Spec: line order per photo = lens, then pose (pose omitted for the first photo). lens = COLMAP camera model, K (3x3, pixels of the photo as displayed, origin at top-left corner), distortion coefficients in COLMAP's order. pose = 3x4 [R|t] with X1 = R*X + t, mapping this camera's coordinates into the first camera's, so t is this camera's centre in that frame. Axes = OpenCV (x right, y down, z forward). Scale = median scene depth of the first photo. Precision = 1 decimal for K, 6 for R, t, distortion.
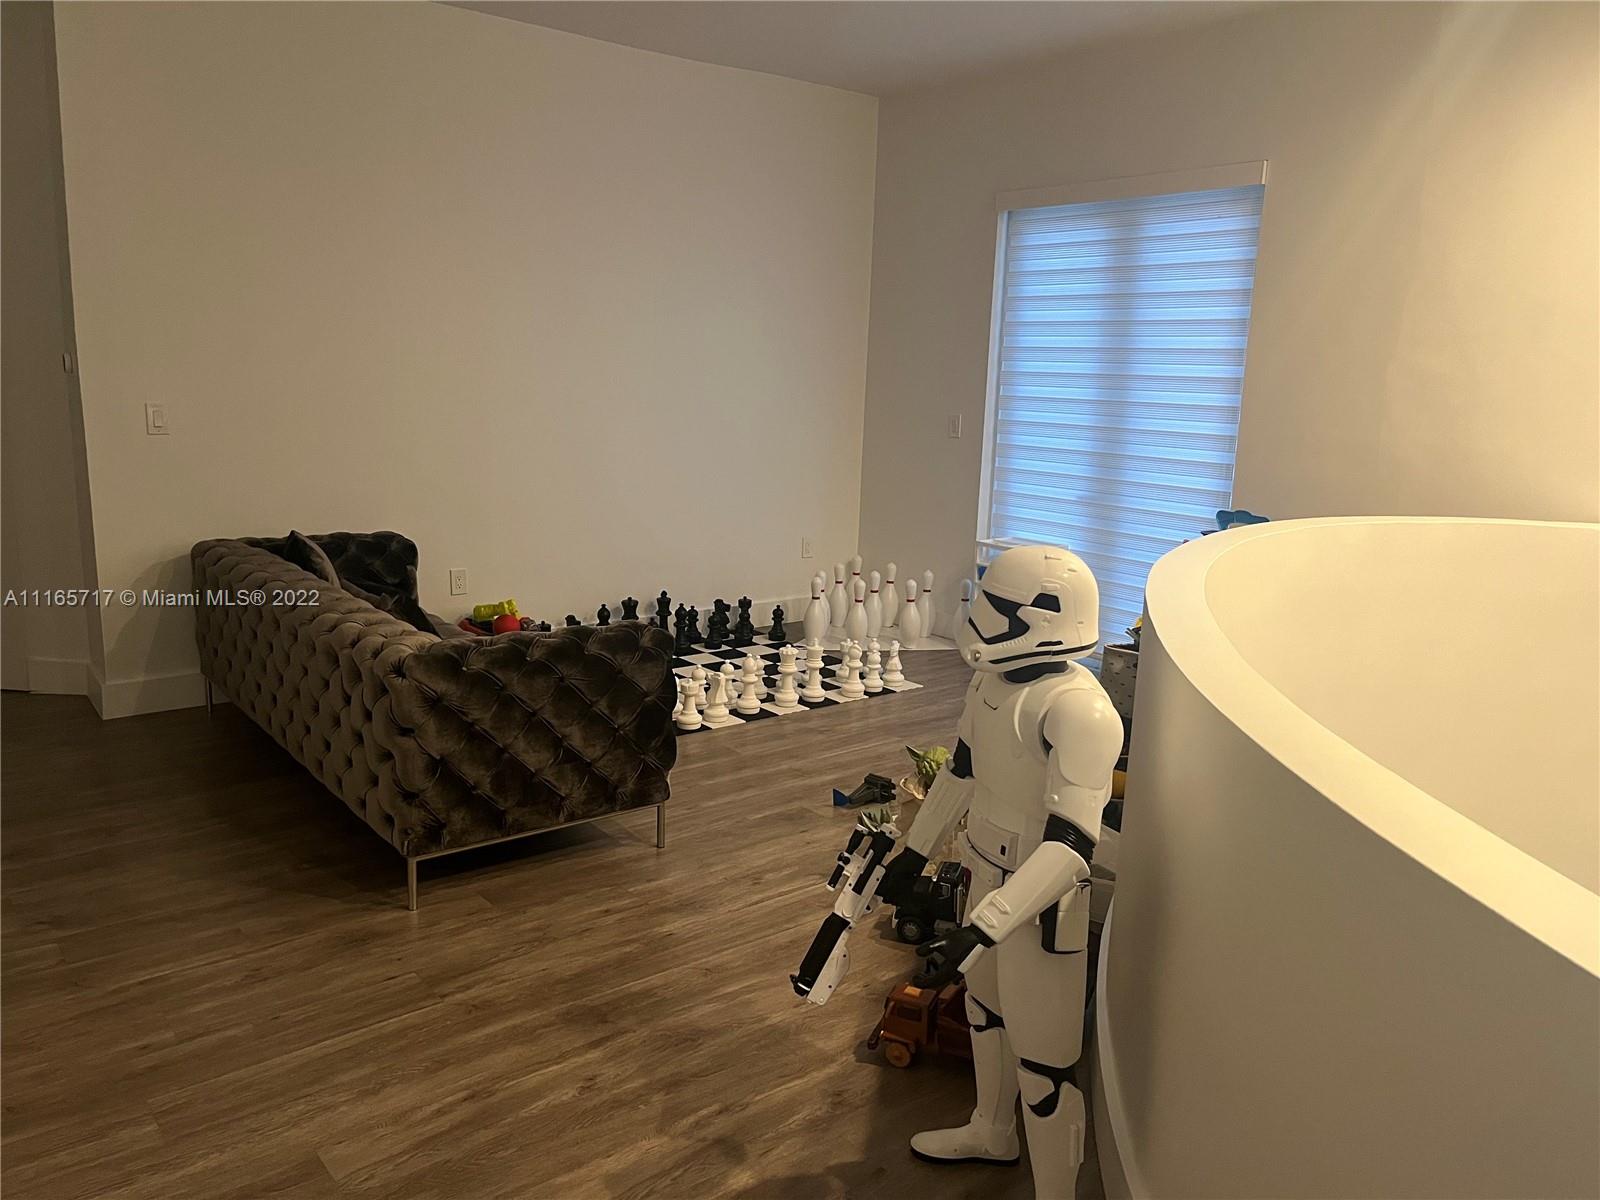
lens RADIAL K [[1215.9, 0, 798.3], [0, 1215.9, 666.3], [0, 0, 1]] dist [-0.053684, -0.002428]
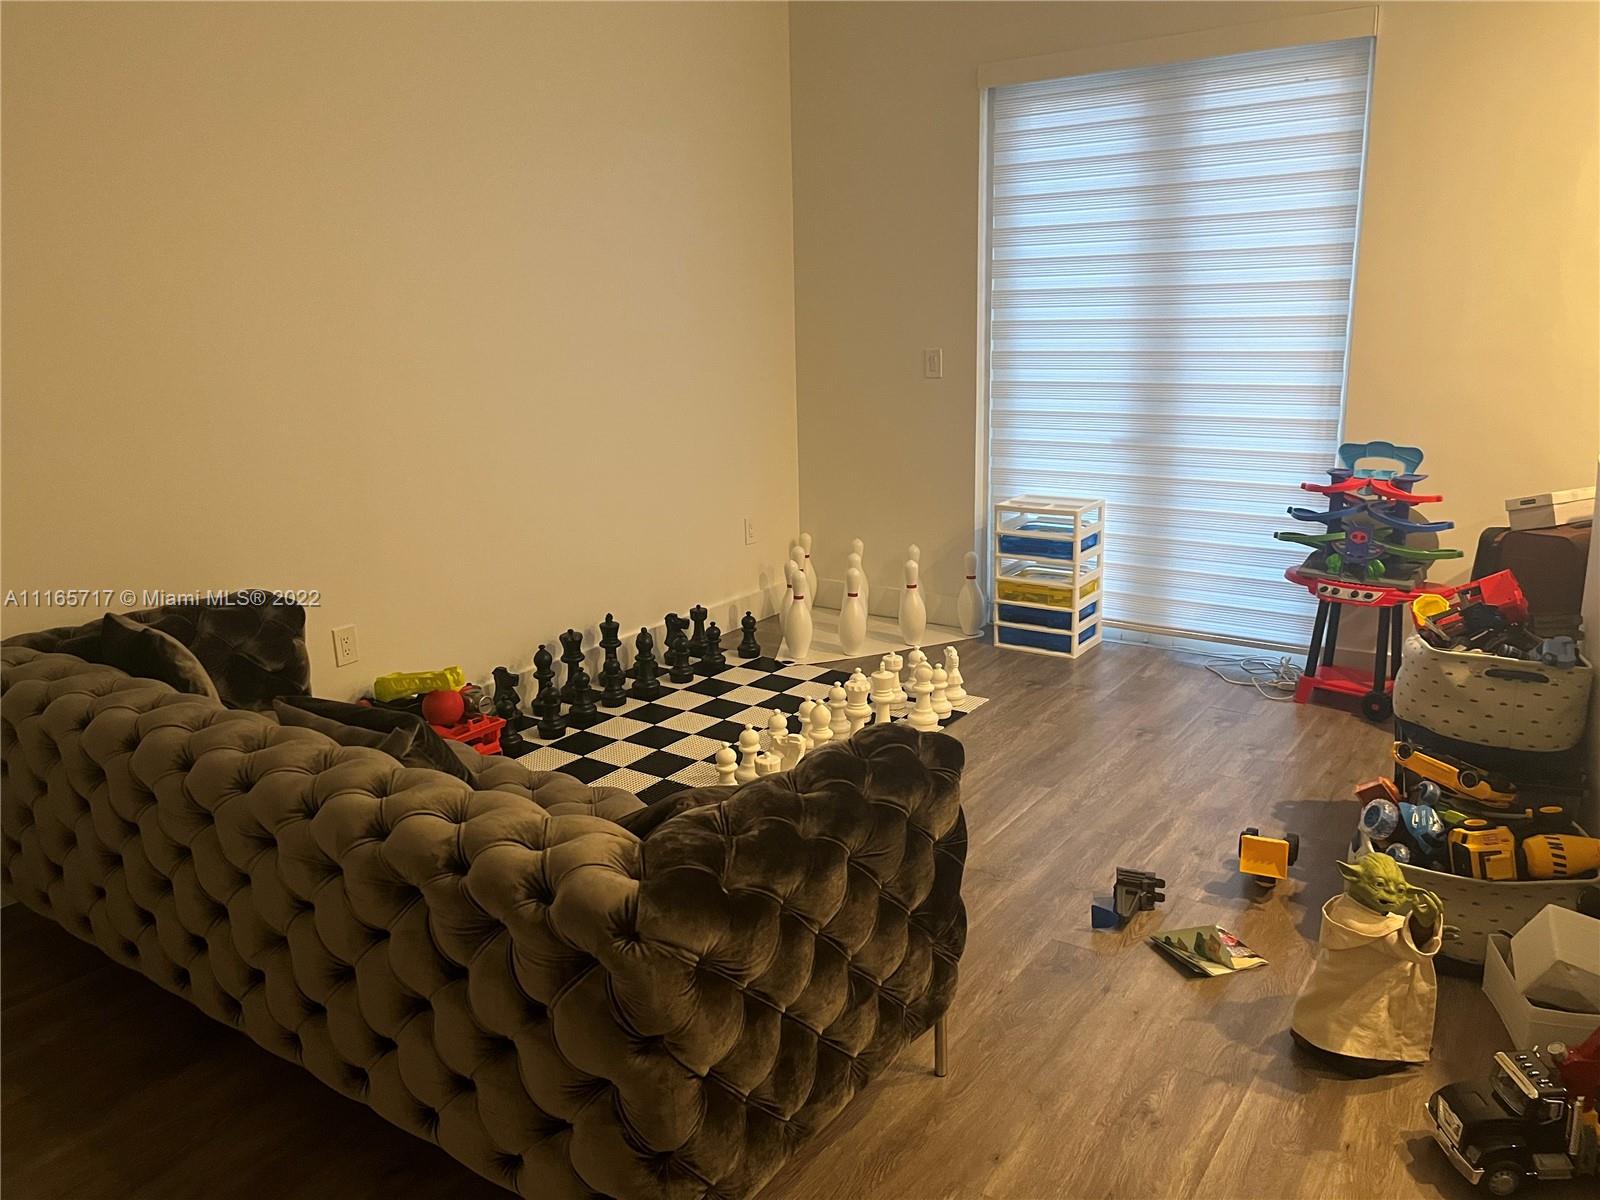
lens RADIAL K [[1221.1, 0, 800.0], [0, 1221.1, 600.0], [0, 0, 1]] dist [0.006227, -0.002151]
pose [[0.955668, -0.120053, 0.268859, -0.217210], [0.120307, 0.992614, 0.015593, -0.074507], [-0.268746, 0.017444, 0.963053, 0.279276]]
